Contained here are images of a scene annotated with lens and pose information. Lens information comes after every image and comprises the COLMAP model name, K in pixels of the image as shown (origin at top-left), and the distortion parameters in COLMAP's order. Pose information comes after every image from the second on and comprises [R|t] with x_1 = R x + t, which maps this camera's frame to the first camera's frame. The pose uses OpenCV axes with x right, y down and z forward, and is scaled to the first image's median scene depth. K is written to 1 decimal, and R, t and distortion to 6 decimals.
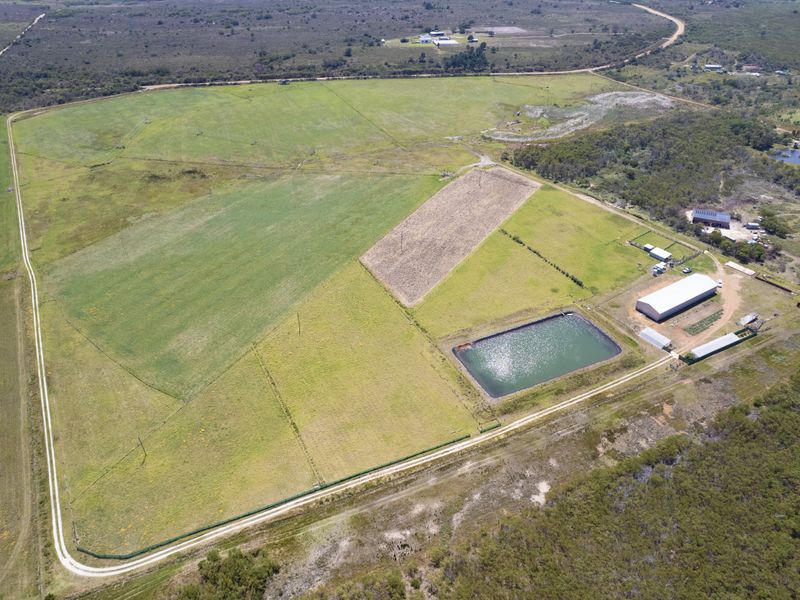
lens RADIAL K [[575.9, 0, 400.3], [0, 575.9, 305.6], [0, 0, 1]] dist [-0.076071, 0.067204]
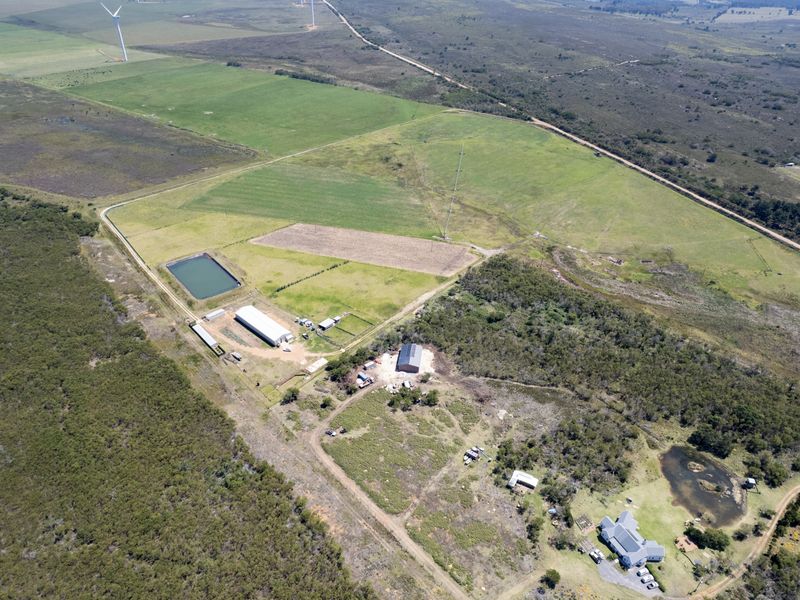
lens RADIAL K [[575.9, 0, 400.3], [0, 575.9, 305.6], [0, 0, 1]] dist [-0.076071, 0.067204]
pose [[0.238710, 0.534893, -0.810498, 1.319058], [-0.561782, 0.756852, 0.334031, -0.555441], [0.792098, 0.375587, 0.481161, 0.462495]]
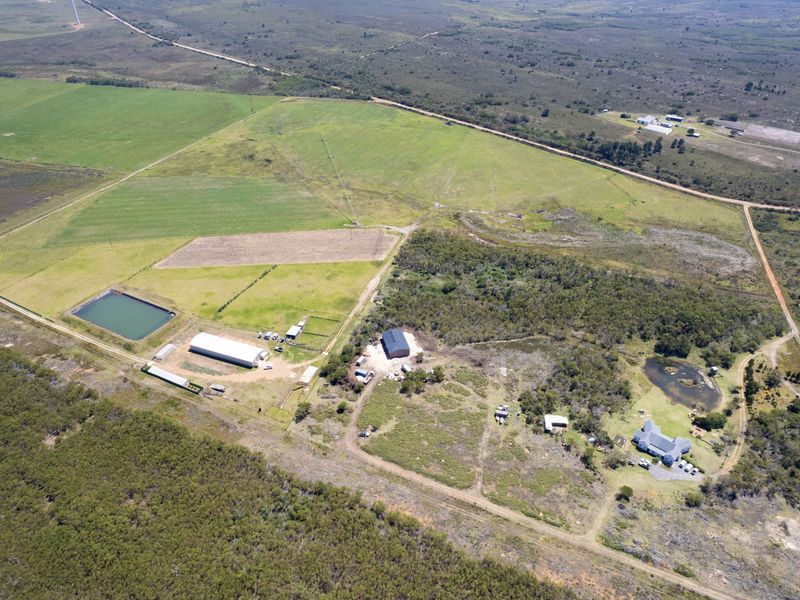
lens RADIAL K [[575.9, 0, 400.3], [0, 575.9, 305.6], [0, 0, 1]] dist [-0.076071, 0.067204]
pose [[0.592728, 0.456997, -0.663195, 1.200801], [-0.461044, 0.867695, 0.185859, -0.407770], [0.660388, 0.195598, 0.725003, 0.252006]]
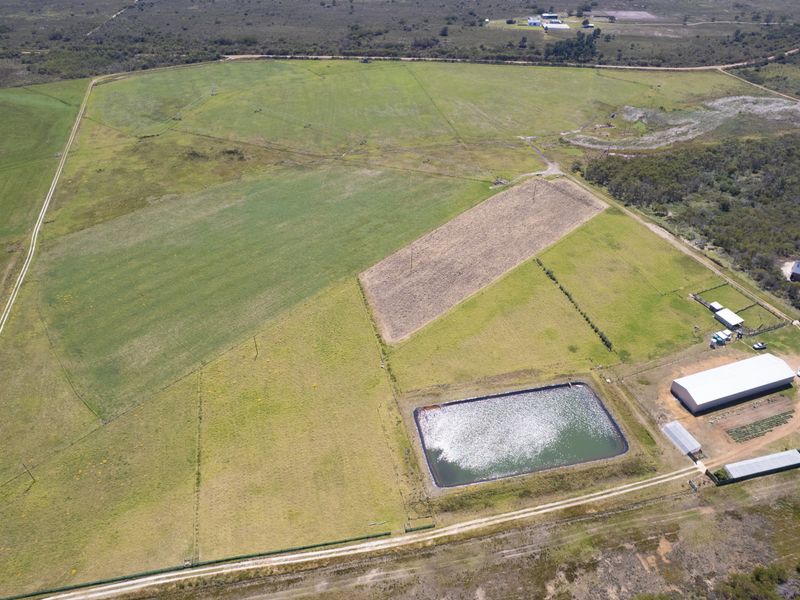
lens RADIAL K [[582.2, 0, 400.0], [0, 582.2, 300.0], [0, 0, 1]] dist [-0.095385, 0.097293]
pose [[0.972934, 0.136771, -0.186262, 0.141904], [-0.131702, 0.990507, 0.039379, -0.077405], [0.189880, -0.013782, 0.981711, 0.126270]]
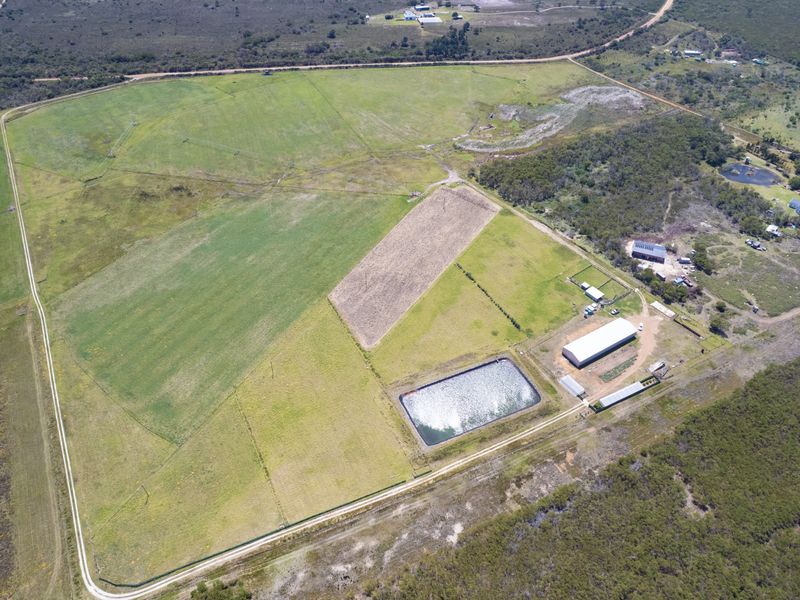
lens RADIAL K [[575.9, 0, 400.3], [0, 575.9, 305.6], [0, 0, 1]] dist [-0.076071, 0.067204]
pose [[0.999934, 0.010363, 0.004880, 0.059040], [-0.010886, 0.992286, 0.123493, -0.181937], [-0.003563, -0.123538, 0.992333, -0.115685]]
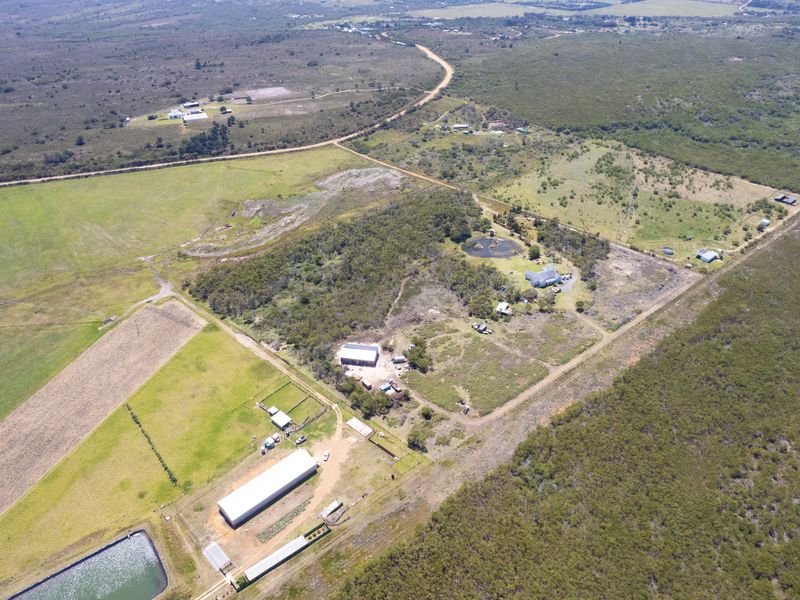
lens RADIAL K [[575.9, 0, 400.3], [0, 575.9, 305.6], [0, 0, 1]] dist [-0.076071, 0.067204]
pose [[0.978395, -0.116762, 0.170619, 0.458185], [0.117556, 0.993051, 0.005475, -0.236280], [-0.170072, 0.014701, 0.985322, 0.008230]]
